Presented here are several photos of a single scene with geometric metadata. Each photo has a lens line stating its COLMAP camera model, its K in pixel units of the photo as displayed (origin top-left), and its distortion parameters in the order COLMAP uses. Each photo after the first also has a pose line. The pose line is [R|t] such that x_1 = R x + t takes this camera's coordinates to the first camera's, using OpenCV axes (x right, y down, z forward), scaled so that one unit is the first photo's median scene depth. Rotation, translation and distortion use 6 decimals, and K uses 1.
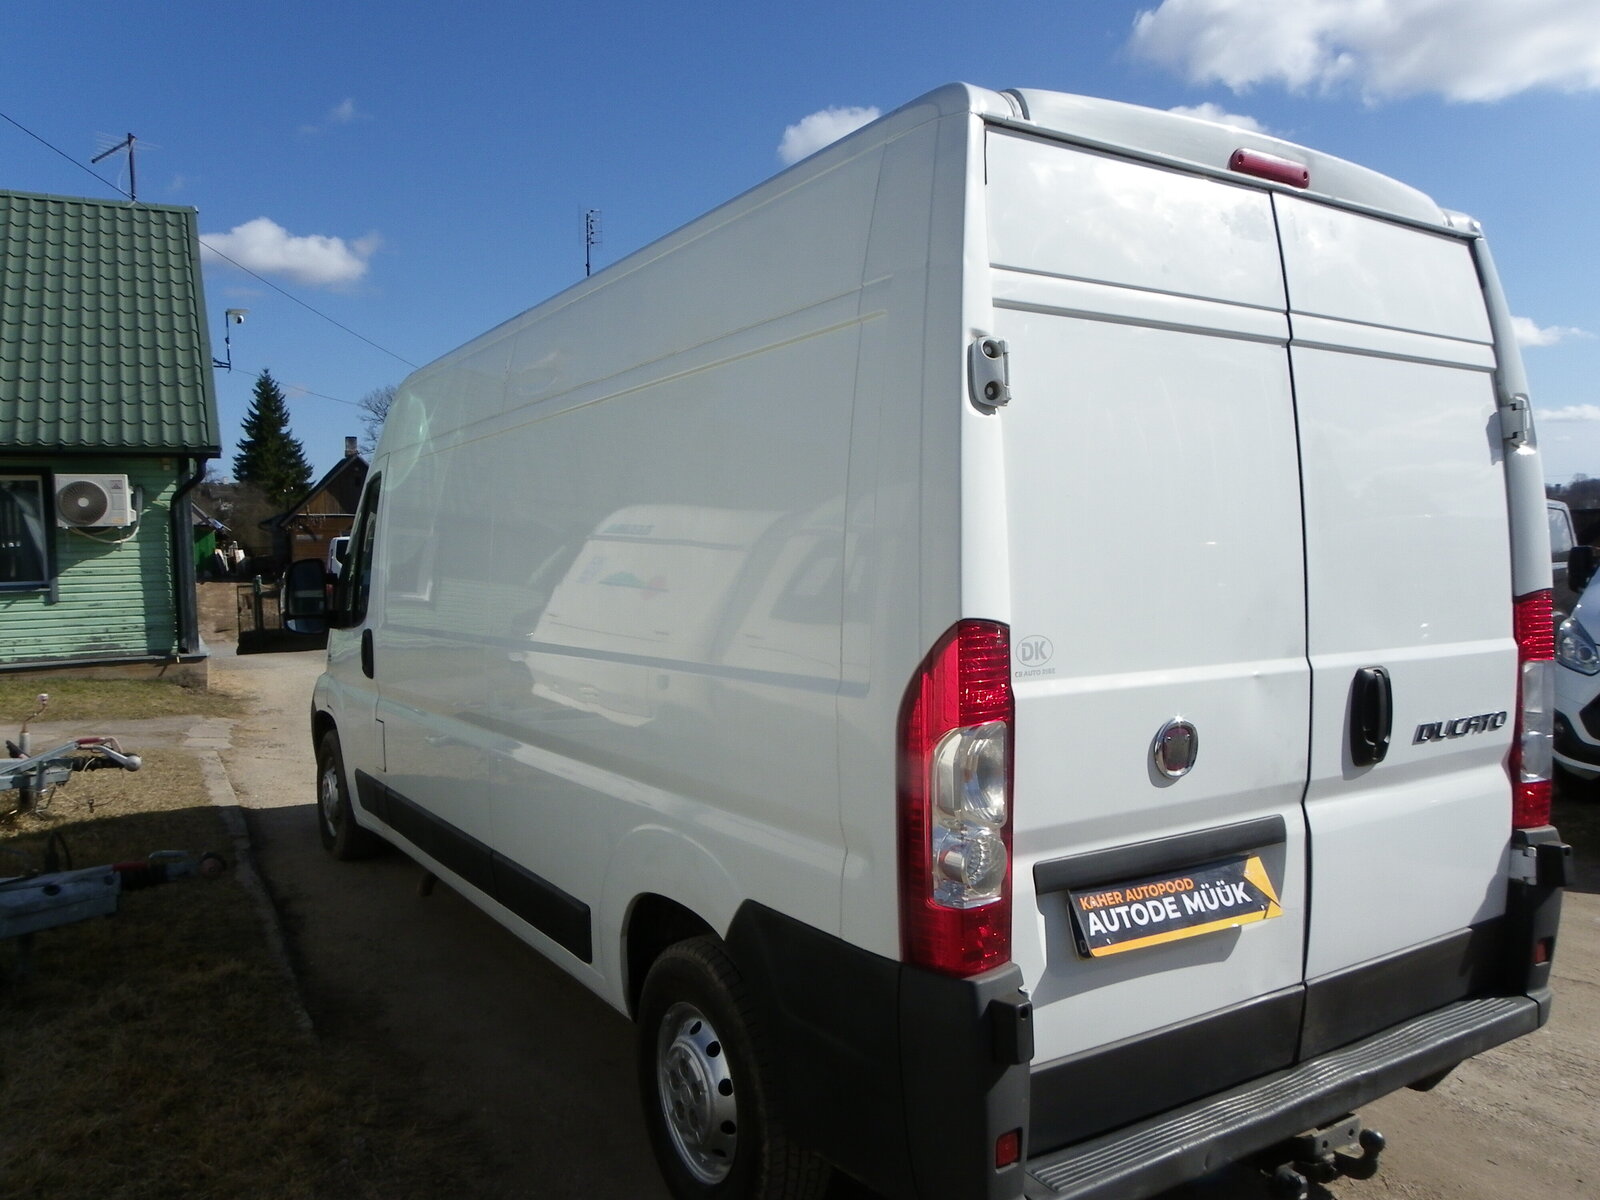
lens RADIAL K [[1212.3, 0, 800.0], [0, 1212.3, 600.0], [0, 0, 1]] dist [-0.017069, 0.009376]
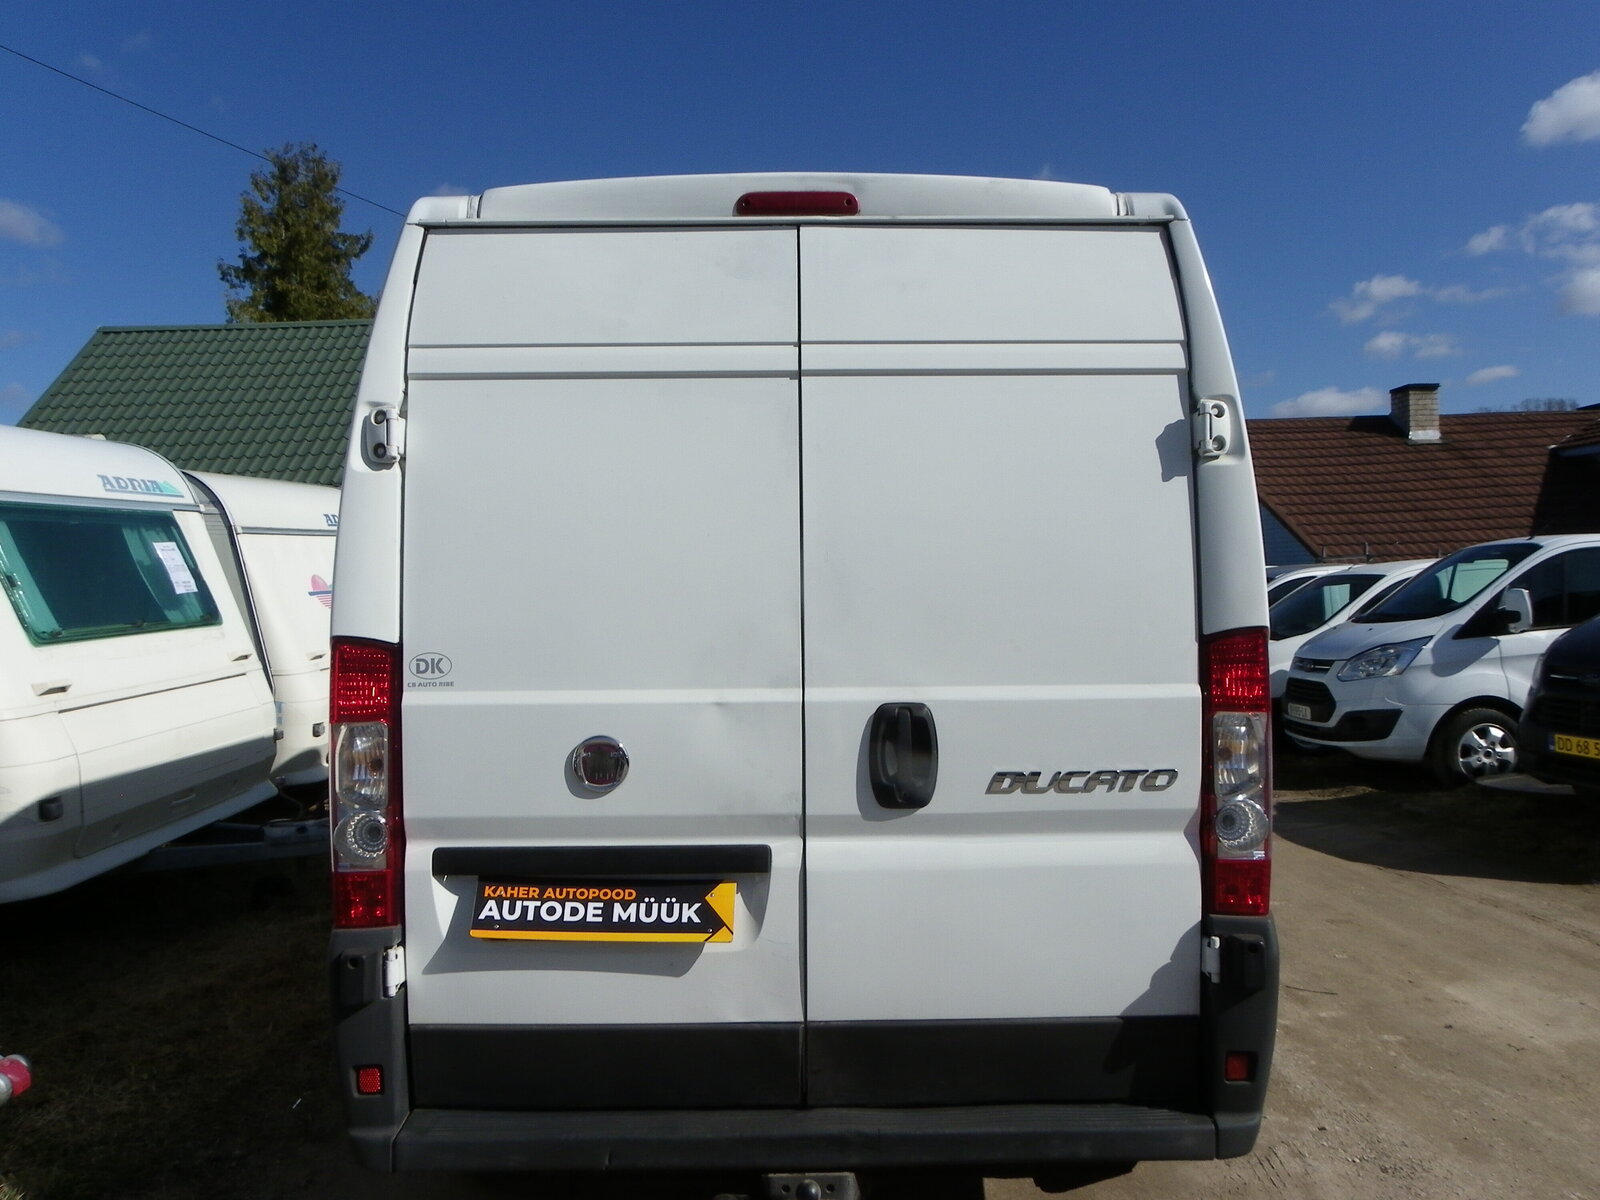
lens RADIAL K [[1212.3, 0, 800.0], [0, 1212.3, 600.0], [0, 0, 1]] dist [-0.017069, 0.009376]
pose [[0.849879, 0.002390, -0.526973, 0.935053], [-0.021330, 0.999326, -0.029868, 0.004383], [0.526546, 0.036624, 0.849357, 0.153799]]
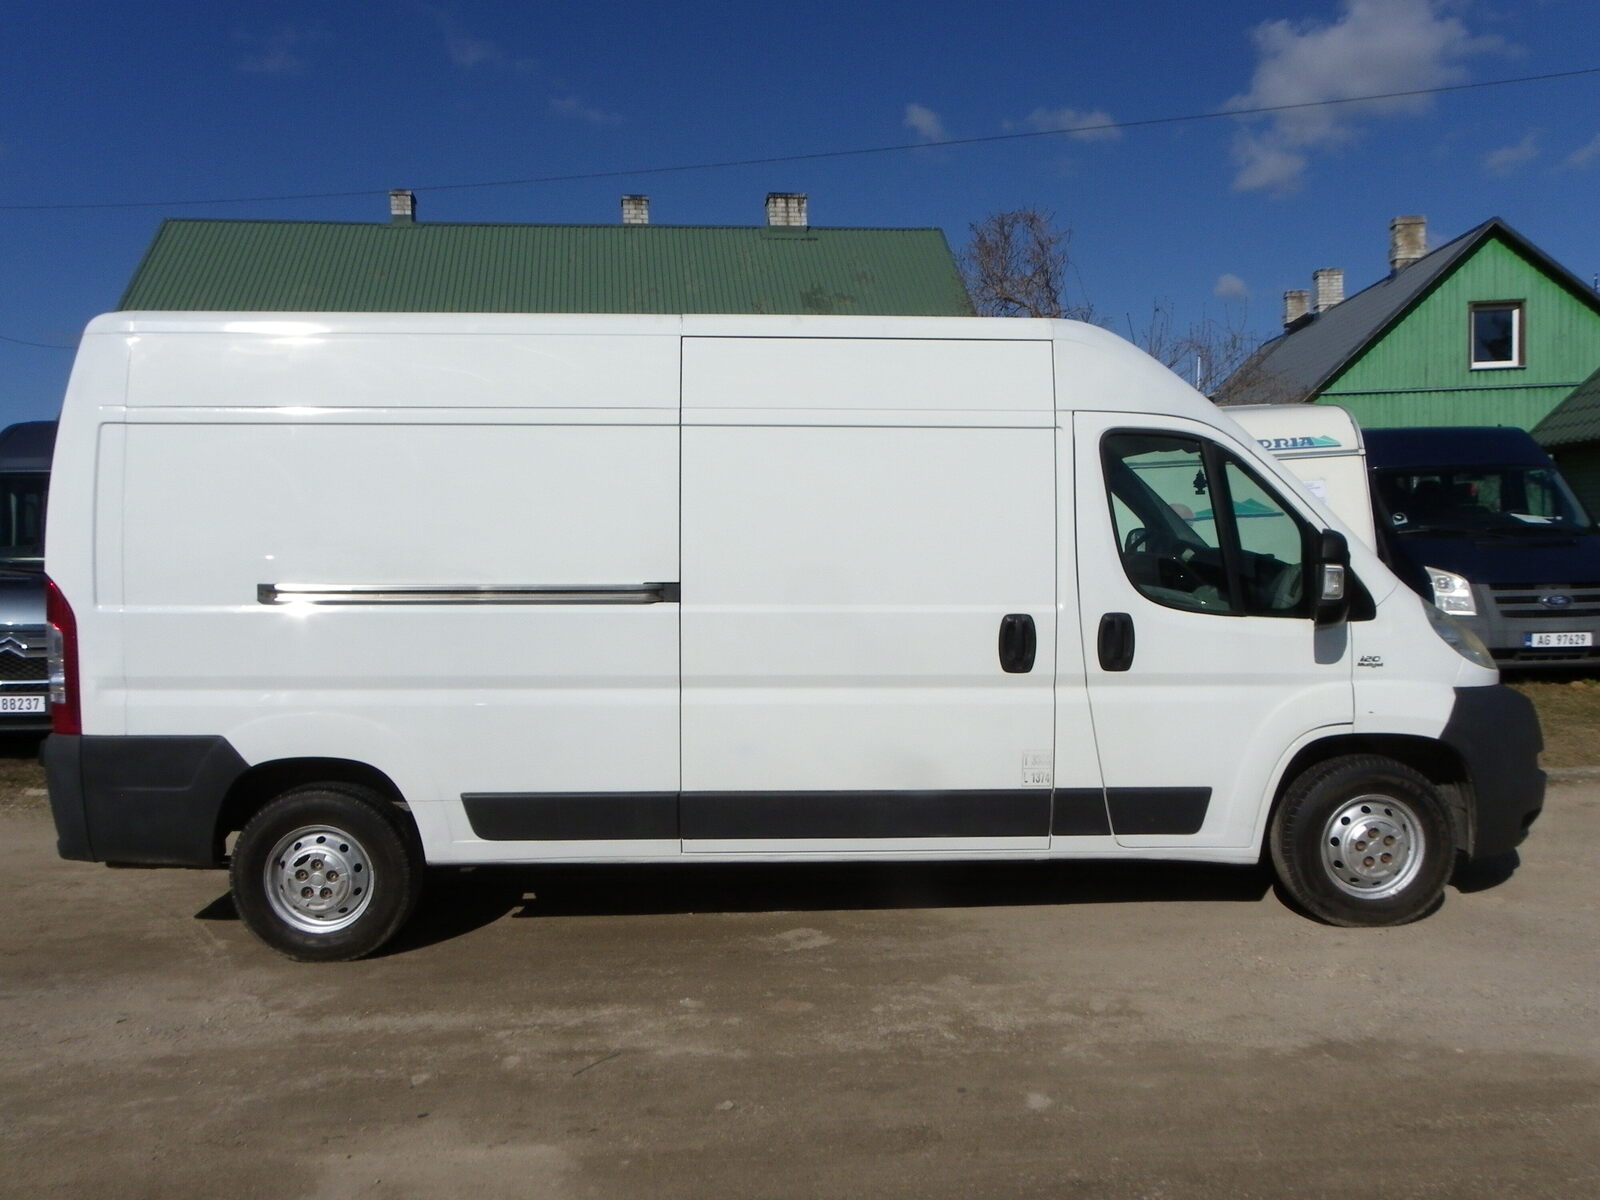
lens RADIAL K [[1209.1, 0, 800.0], [0, 1209.1, 600.0], [0, 0, 1]] dist [-0.020358, 0.005714]
pose [[-0.505412, 0.071792, -0.859887, 1.676420], [-0.018081, 0.995433, 0.093737, -0.152601], [0.862689, 0.062924, -0.501805, 2.987833]]
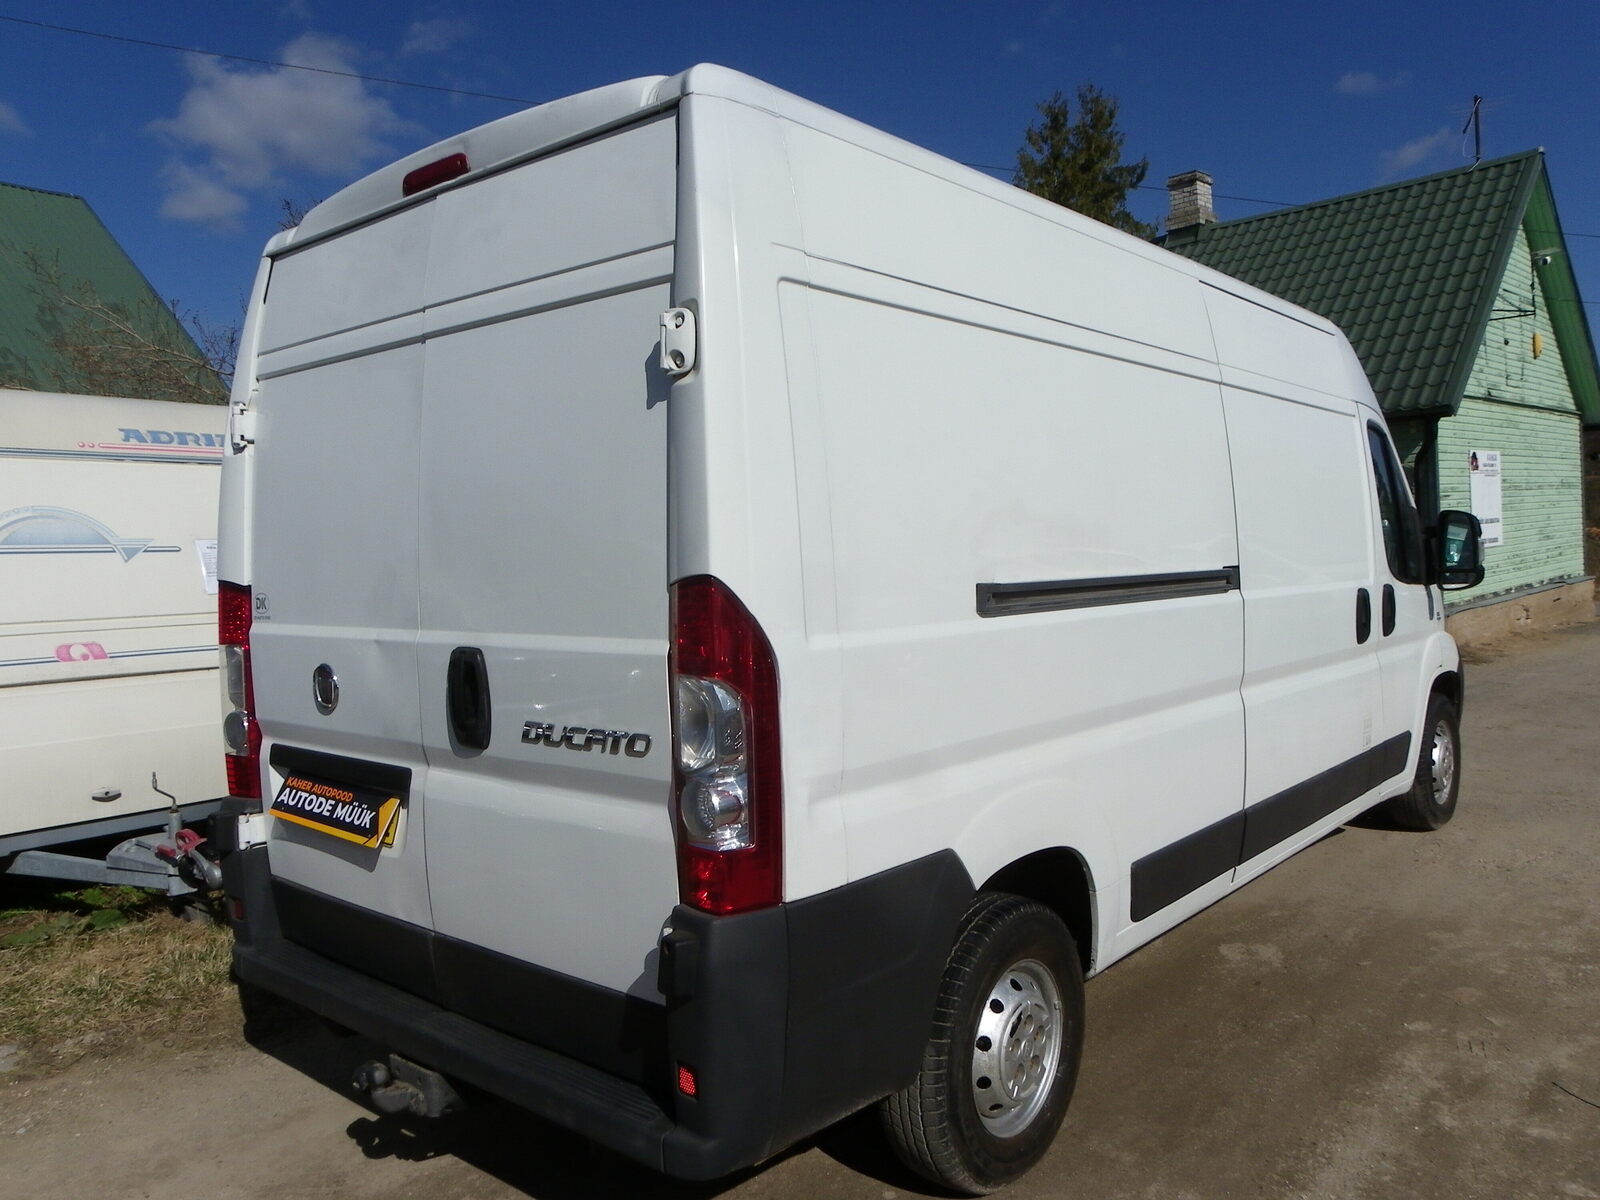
lens RADIAL K [[1209.1, 0, 800.0], [0, 1209.1, 600.0], [0, 0, 1]] dist [-0.020358, 0.005714]
pose [[0.292781, 0.046738, -0.955037, 1.536942], [-0.010690, 0.998902, 0.045607, -0.032400], [0.956120, -0.003144, 0.292959, 1.003989]]
